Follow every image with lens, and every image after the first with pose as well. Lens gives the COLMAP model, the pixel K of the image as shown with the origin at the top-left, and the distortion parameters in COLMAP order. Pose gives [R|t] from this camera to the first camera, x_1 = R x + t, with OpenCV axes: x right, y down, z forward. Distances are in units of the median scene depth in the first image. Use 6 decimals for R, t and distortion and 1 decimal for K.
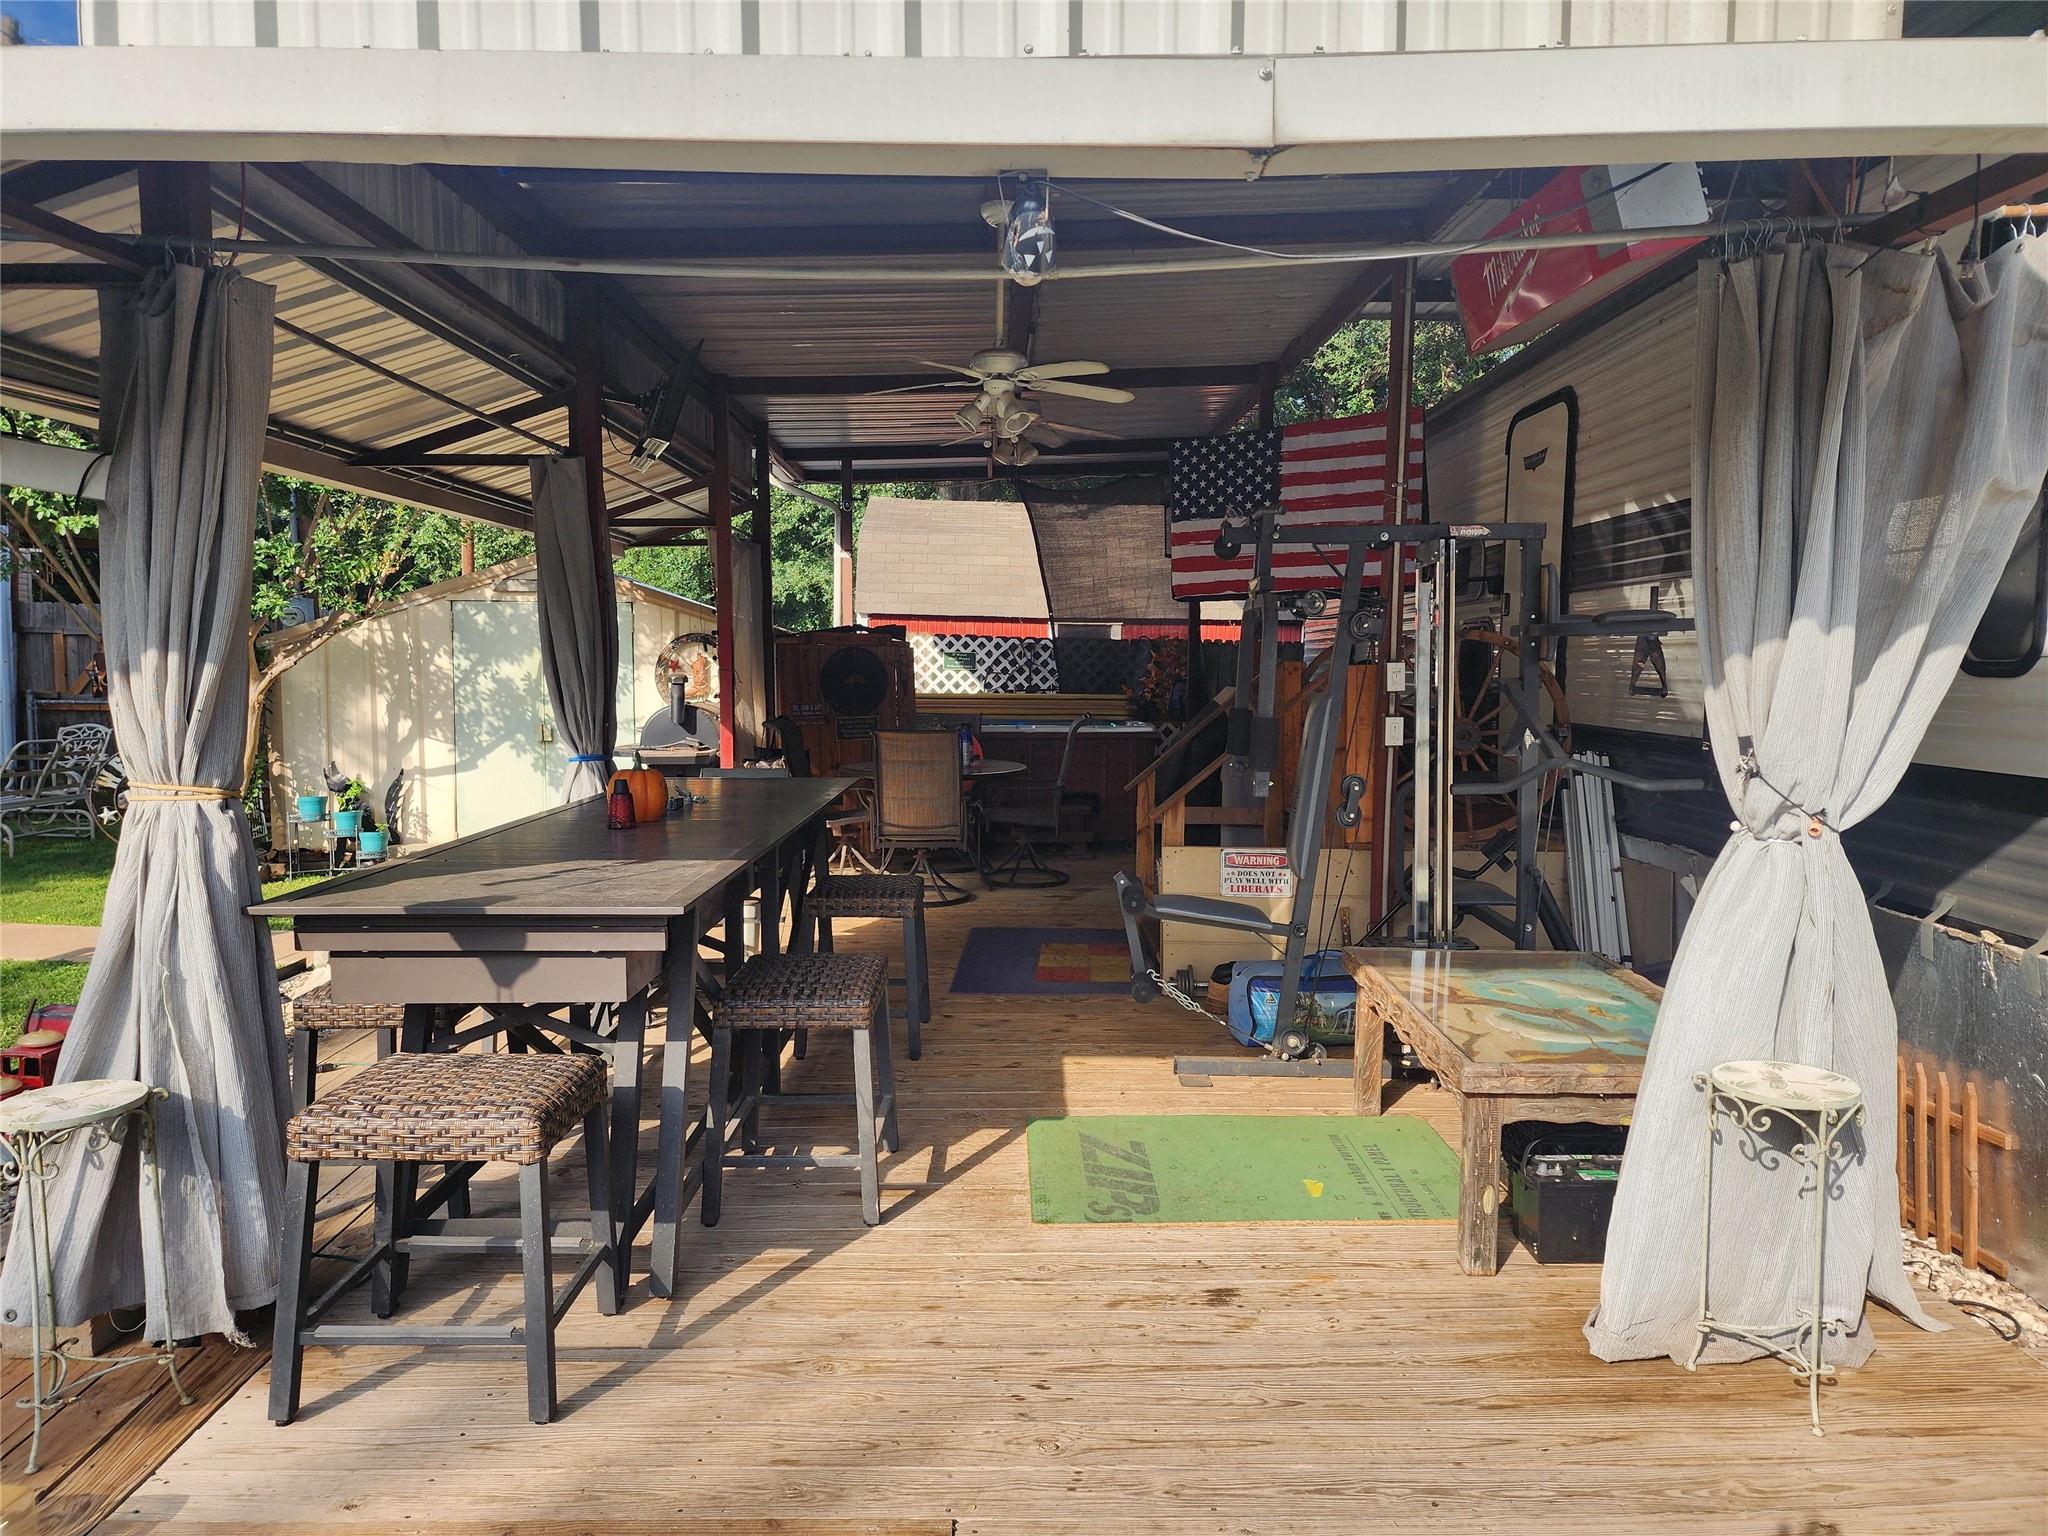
lens RADIAL K [[1389.5, 0, 1024.0], [0, 1389.5, 768.0], [0, 0, 1]] dist [0.006125, 0.003538]
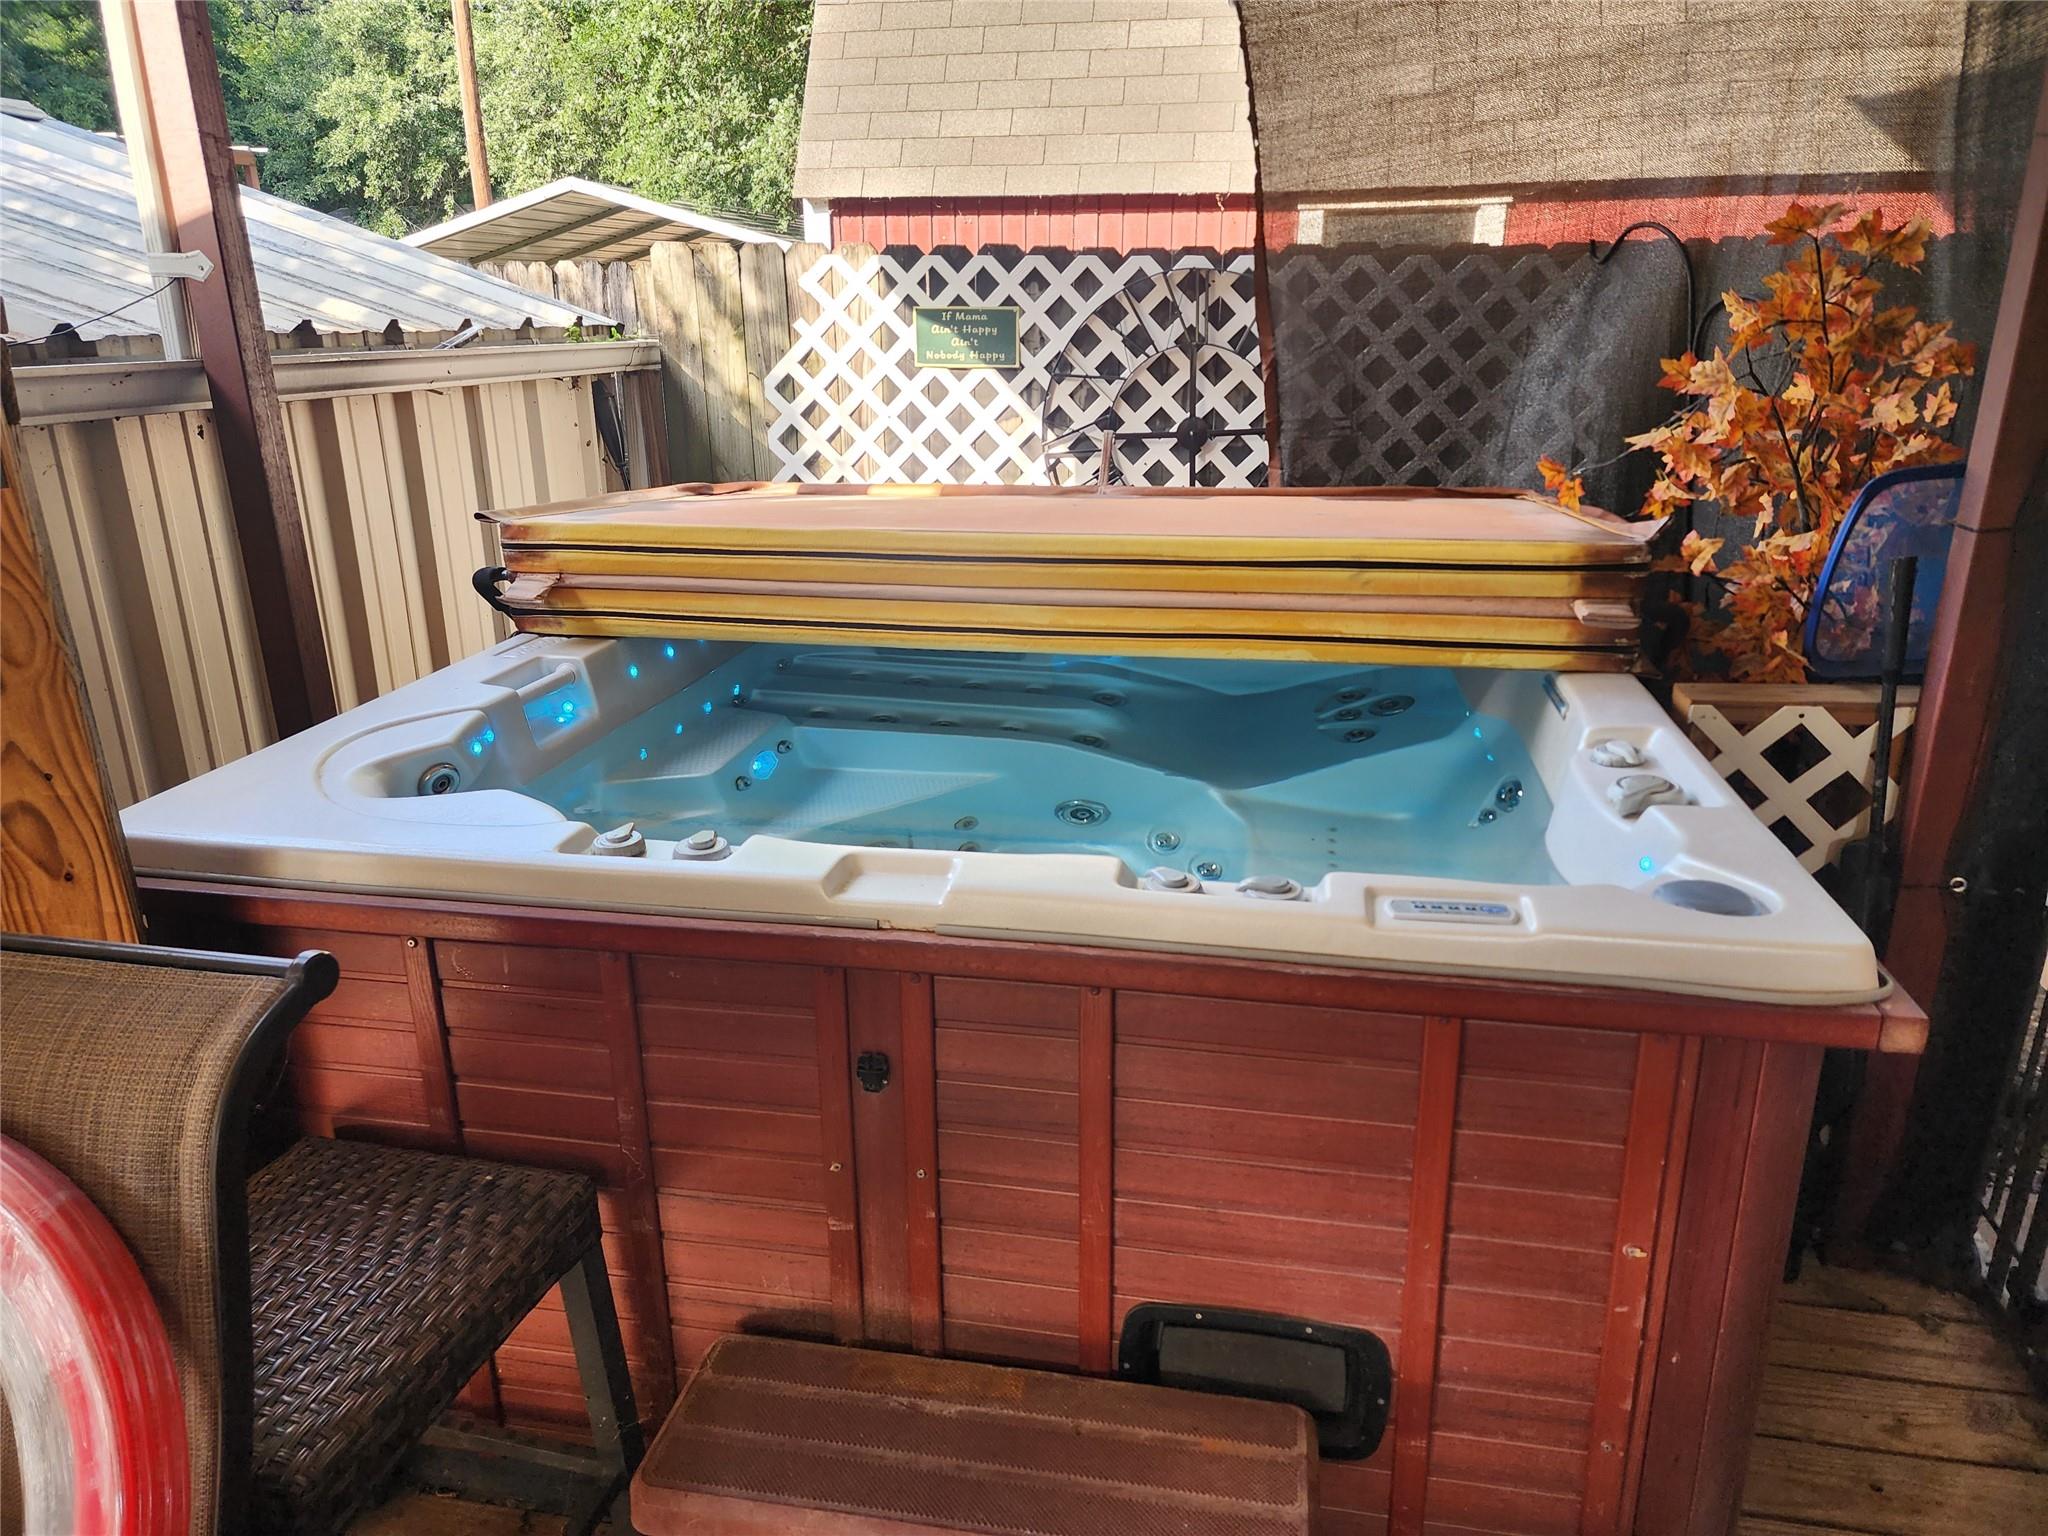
lens RADIAL K [[1389.5, 0, 1024.0], [0, 1389.5, 768.0], [0, 0, 1]] dist [0.006125, 0.003538]
pose [[0.979985, 0.042947, -0.194383, 0.030647], [0.008562, 0.966454, 0.256696, -0.063750], [0.198886, -0.253222, 0.946743, 0.685935]]
